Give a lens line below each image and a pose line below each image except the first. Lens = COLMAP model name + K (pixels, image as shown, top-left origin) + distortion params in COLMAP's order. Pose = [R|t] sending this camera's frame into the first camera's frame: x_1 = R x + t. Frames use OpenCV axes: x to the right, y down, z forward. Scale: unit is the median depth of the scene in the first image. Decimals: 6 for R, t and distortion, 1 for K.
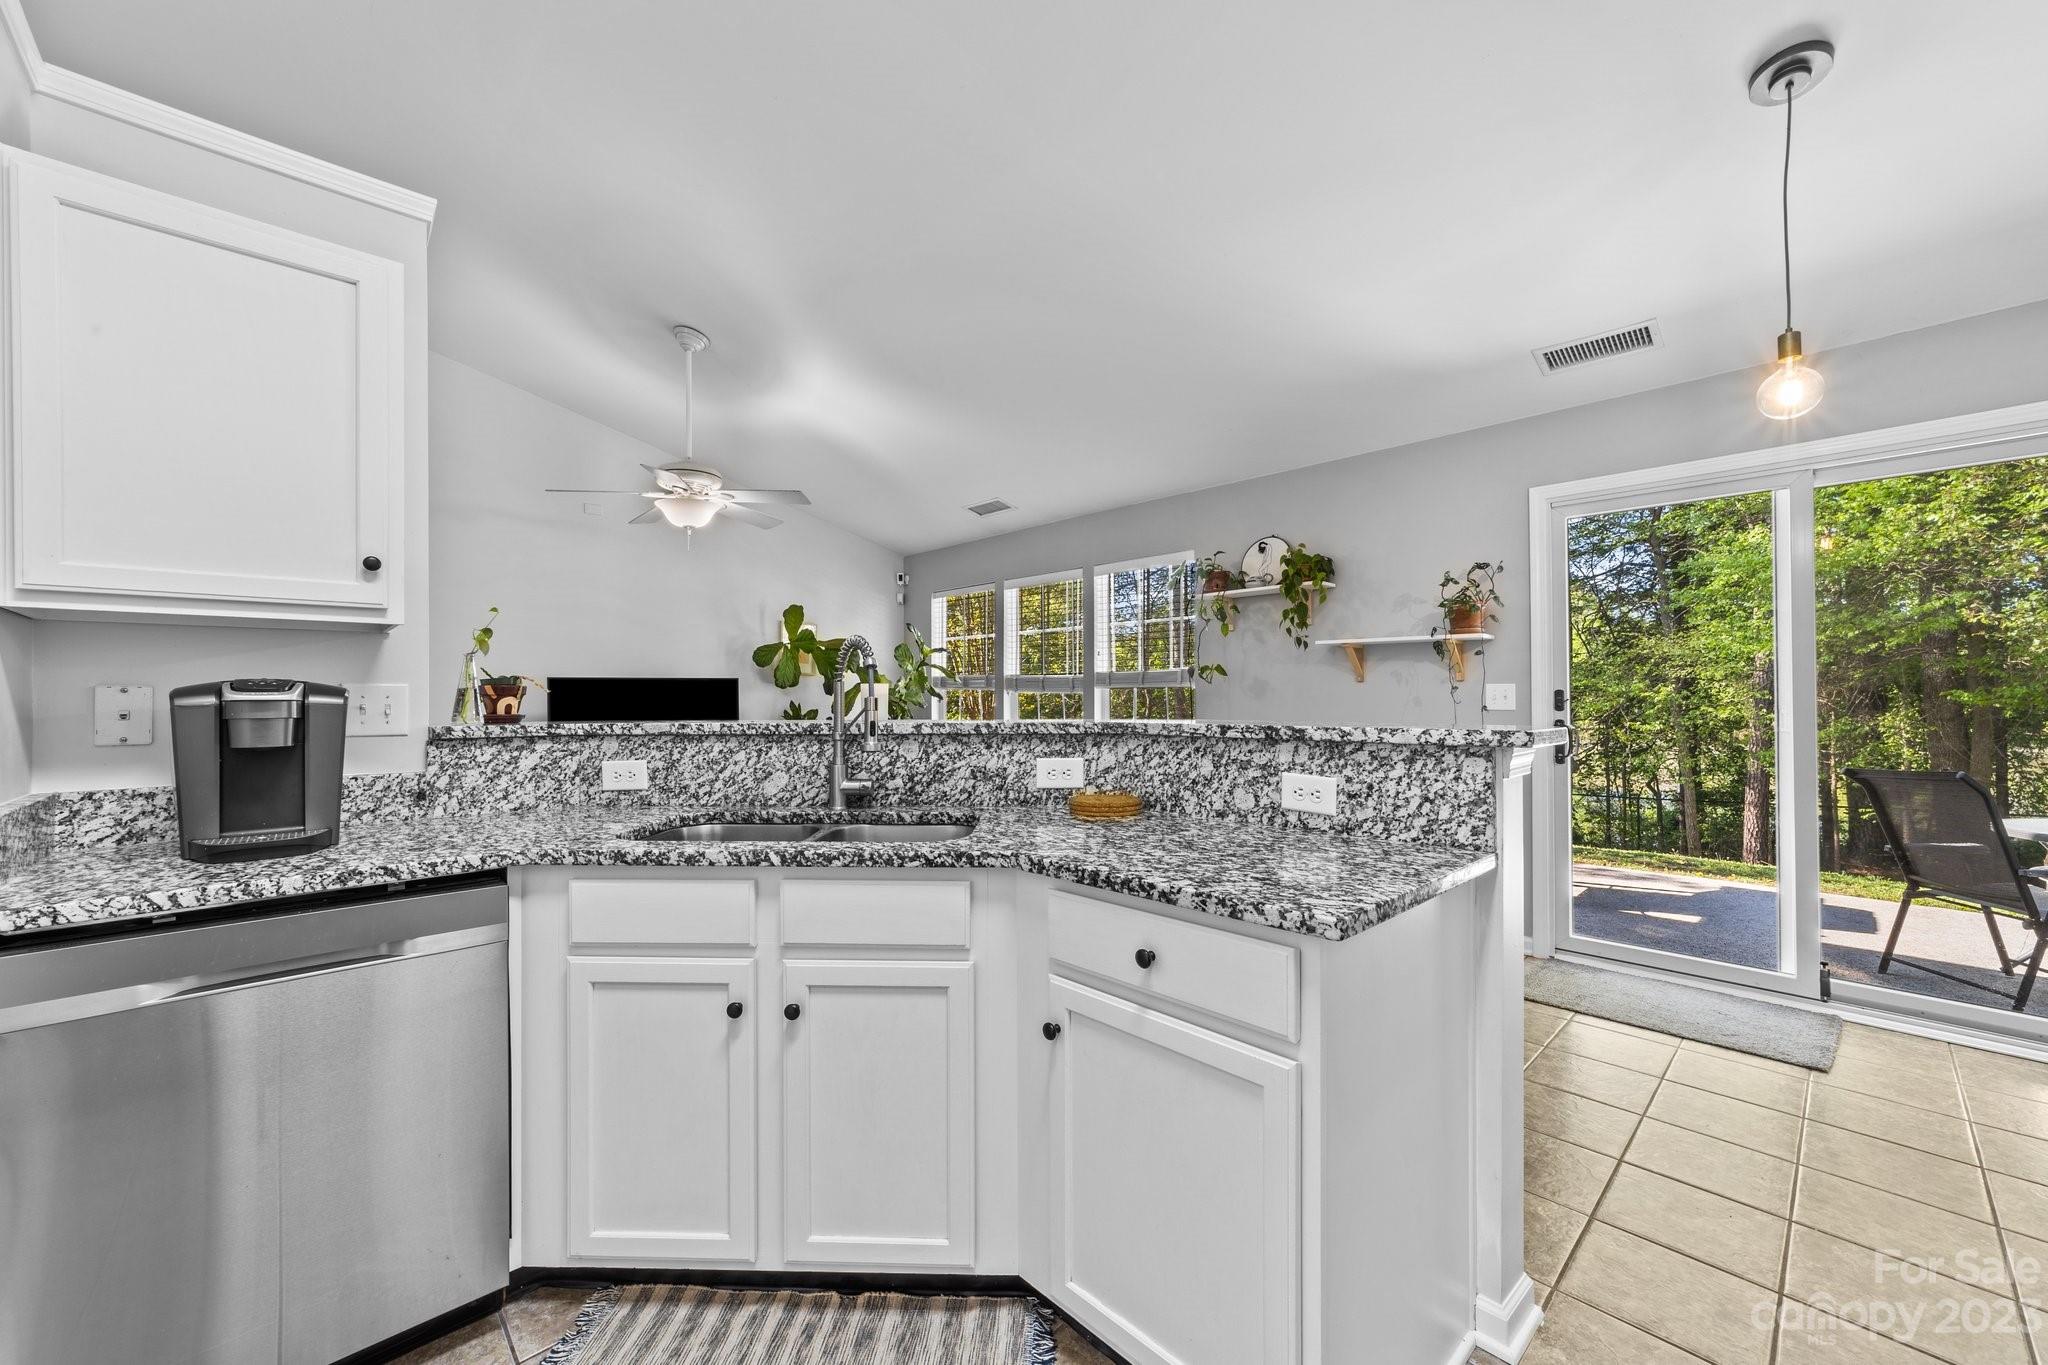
lens RADIAL K [[795.7, 0, 1015.2], [0, 795.7, 691.2], [0, 0, 1]] dist [-0.011267, 0.005070]
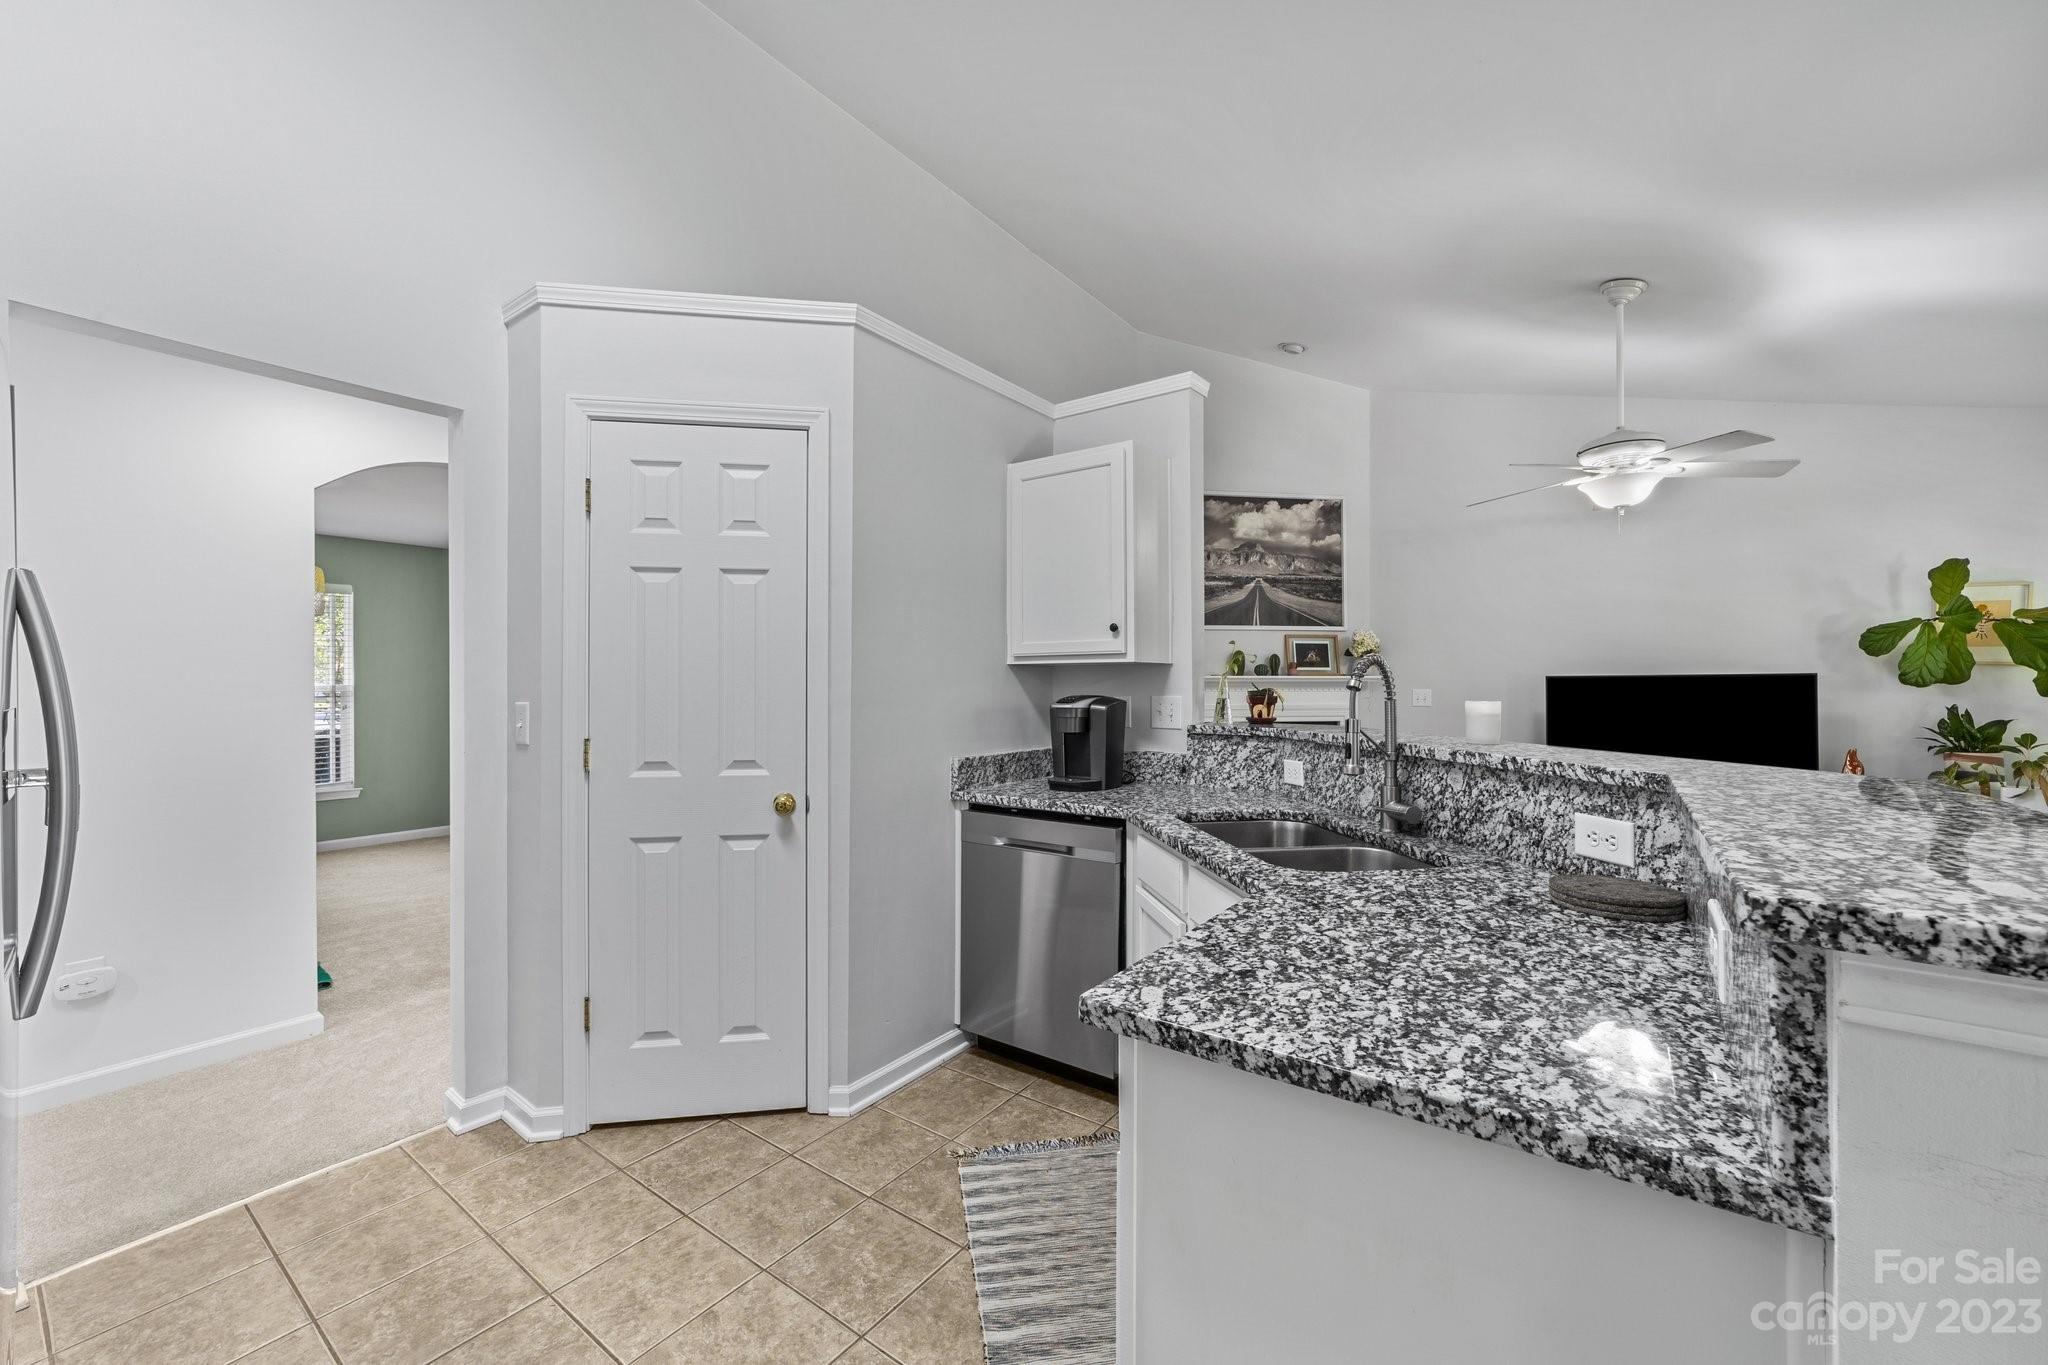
lens RADIAL K [[795.7, 0, 1027.6], [0, 795.7, 688.6], [0, 0, 1]] dist [-0.011267, 0.005070]
pose [[0.204469, 0.009592, -0.978826, 0.624961], [0.005849, 0.999922, 0.011021, -0.038737], [0.978856, -0.007978, 0.204397, 0.365018]]
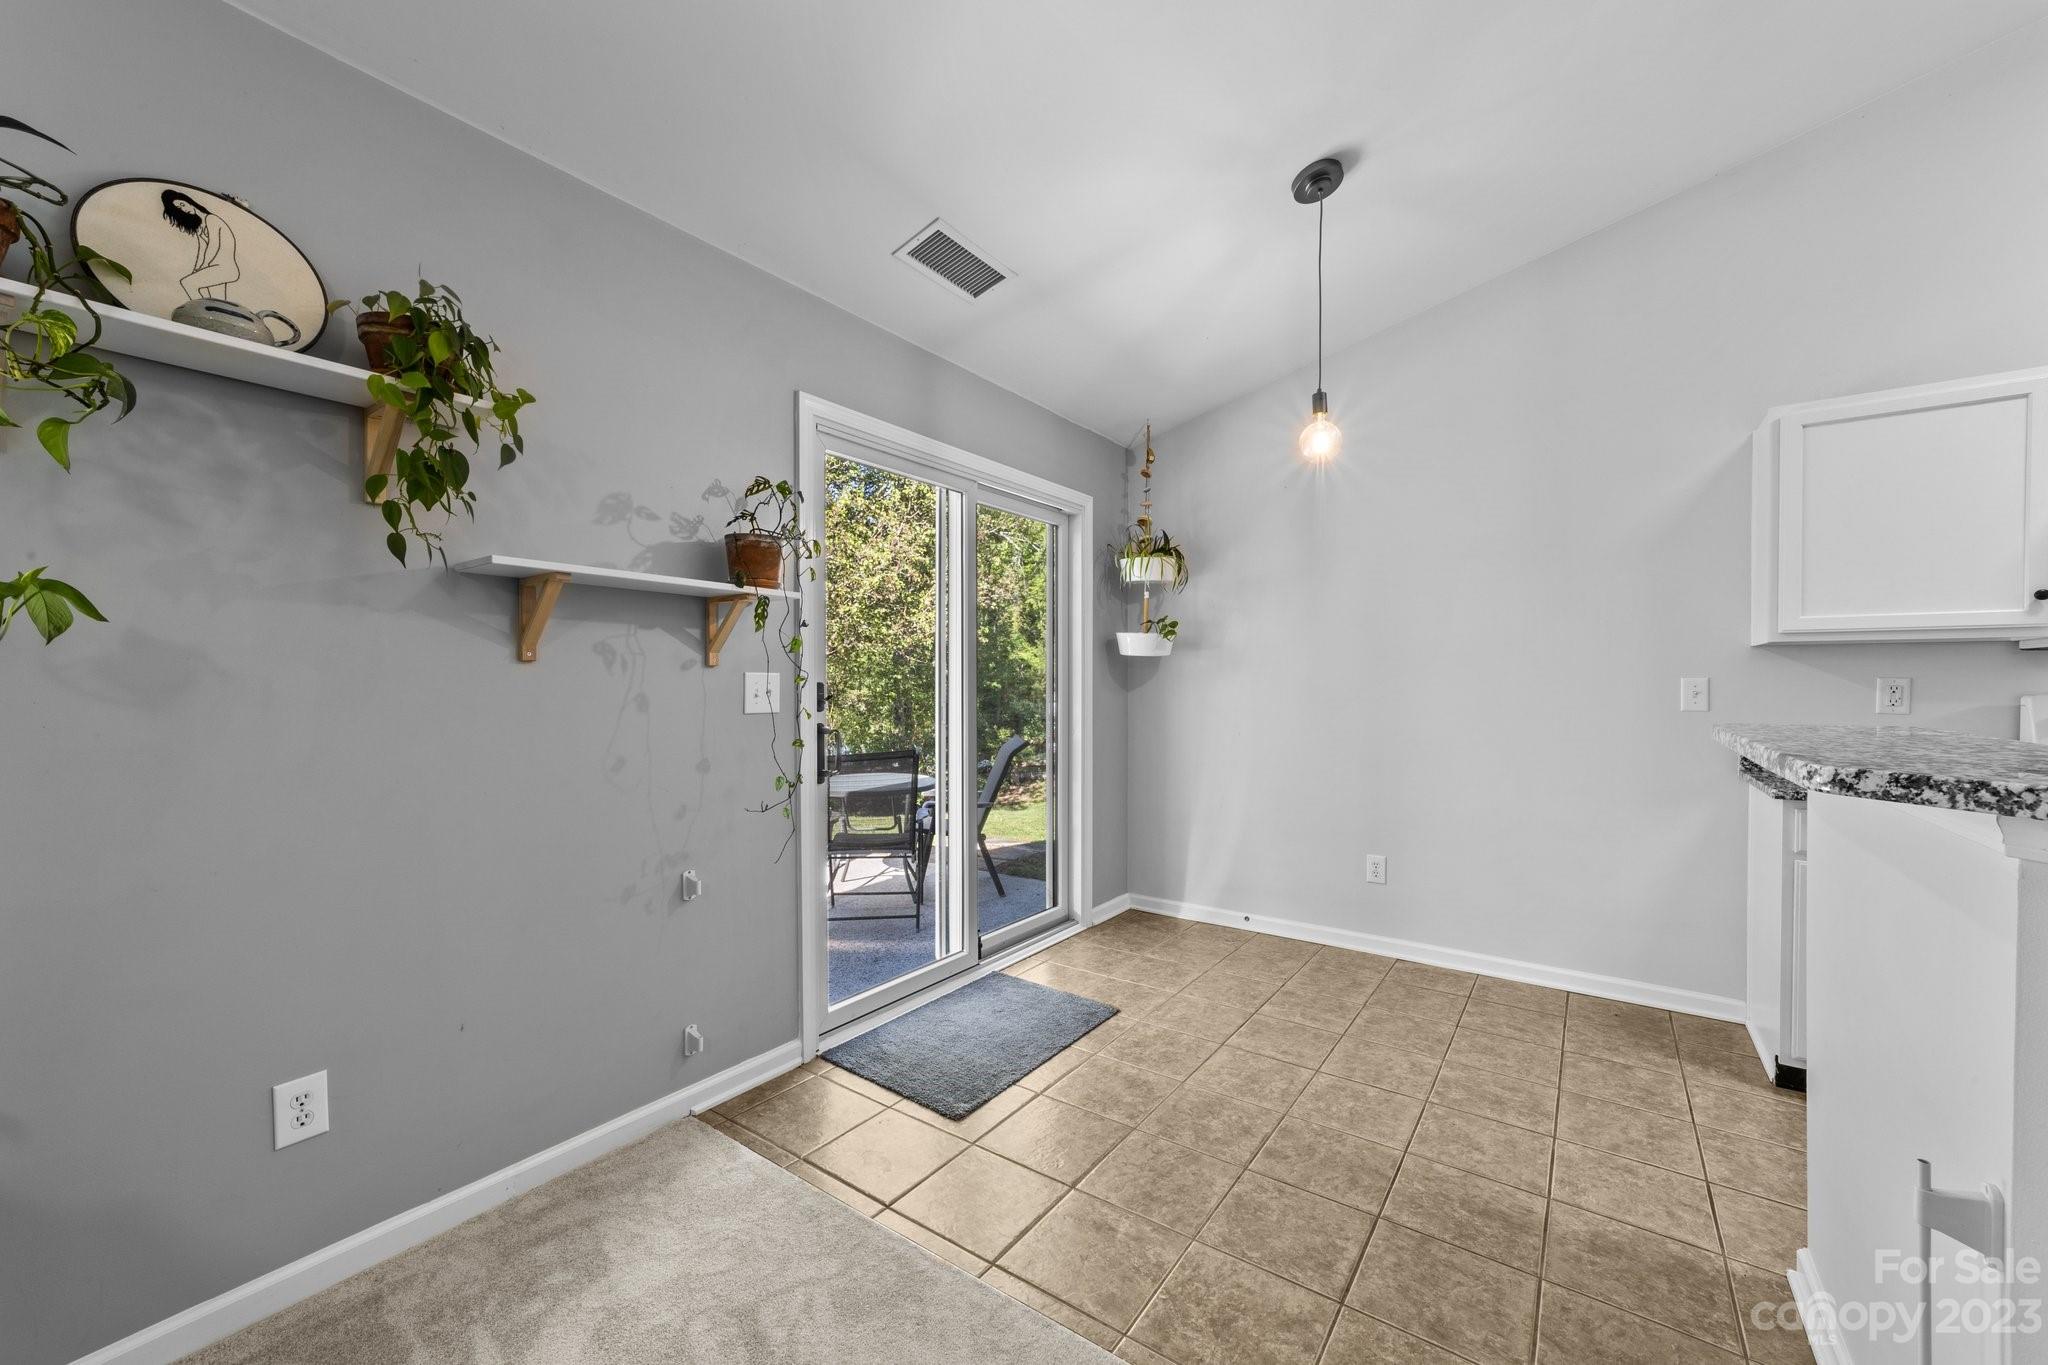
lens RADIAL K [[795.7, 0, 1023.6], [0, 795.7, 682.2], [0, 0, 1]] dist [-0.011267, 0.005070]
pose [[-0.207788, -0.000073, 0.978174, -0.114786], [-0.007334, 0.999972, -0.001483, -0.002786], [-0.978146, -0.007483, -0.207783, 1.602625]]
